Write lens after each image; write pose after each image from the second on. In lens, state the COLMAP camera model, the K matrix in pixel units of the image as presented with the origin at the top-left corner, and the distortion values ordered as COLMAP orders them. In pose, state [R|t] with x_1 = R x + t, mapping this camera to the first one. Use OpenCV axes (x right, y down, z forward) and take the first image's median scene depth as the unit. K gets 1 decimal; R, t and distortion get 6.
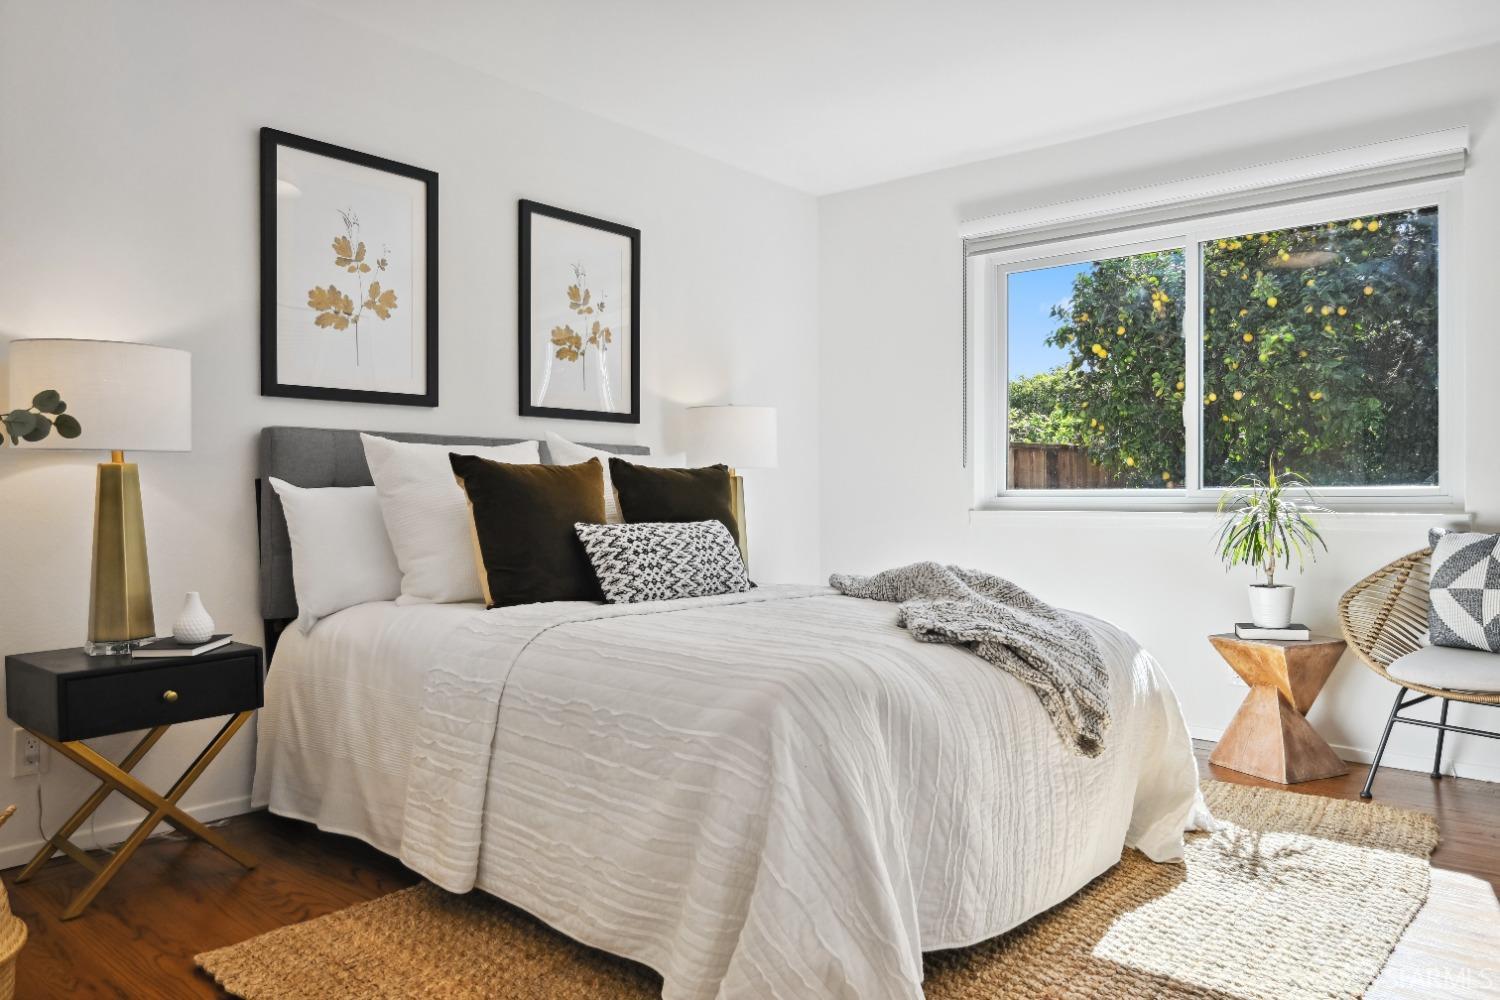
lens RADIAL K [[1035.7, 0, 749.6], [0, 1035.7, 503.7], [0, 0, 1]] dist [-0.001553, -0.000485]
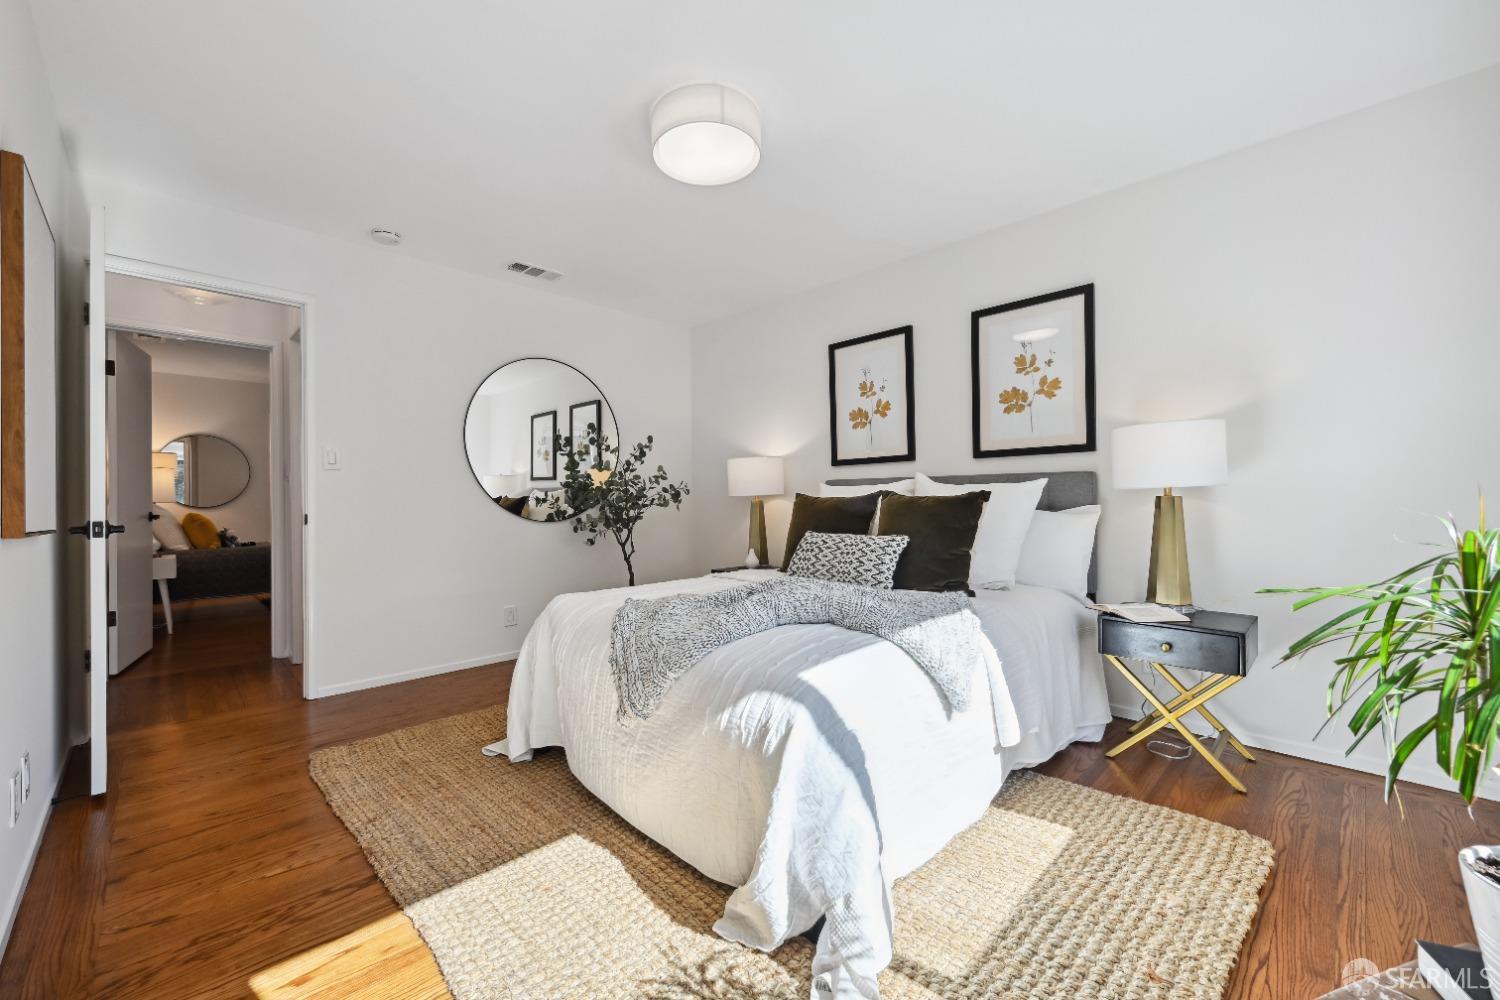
lens RADIAL K [[593.2, 0, 750.0], [0, 593.2, 502.4], [0, 0, 1]] dist [-0.000636, 0.000265]
pose [[-0.083183, 0.007669, -0.996505, 0.873136], [0.005436, 0.999959, 0.007242, -0.039434], [0.996519, -0.004814, -0.083221, 0.999293]]
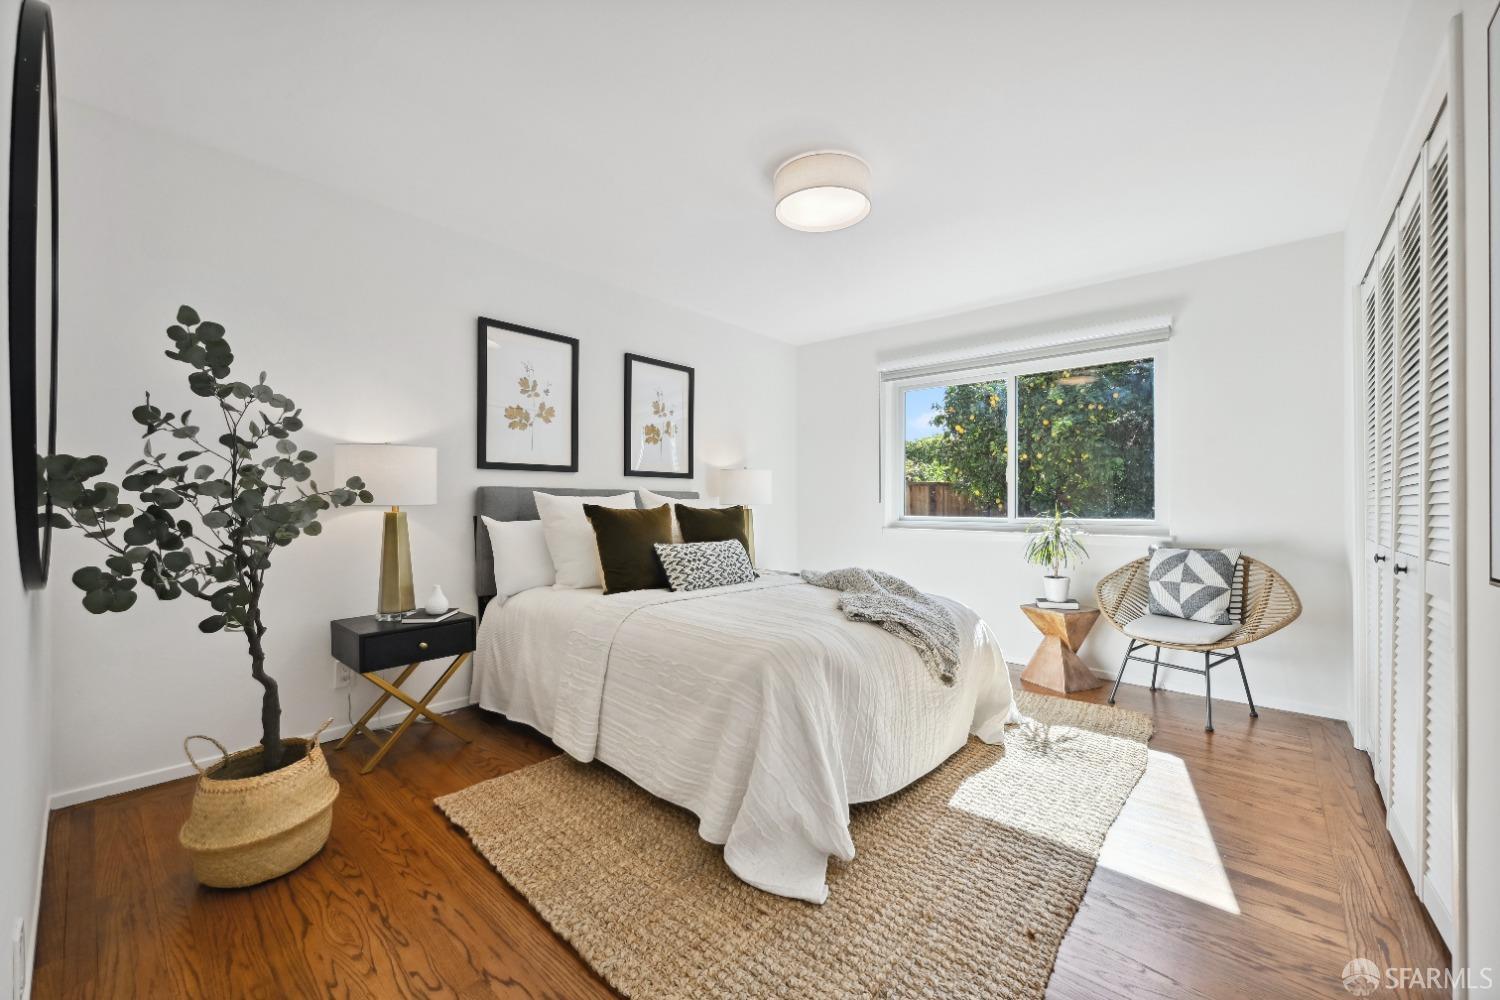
lens RADIAL K [[593.2, 0, 750.0], [0, 593.2, 502.4], [0, 0, 1]] dist [-0.000636, 0.000265]
pose [[0.999852, 0.004361, -0.016639, 0.009586], [-0.004498, 0.999956, -0.008203, -0.044005], [0.016603, 0.008276, 0.999828, -0.000606]]
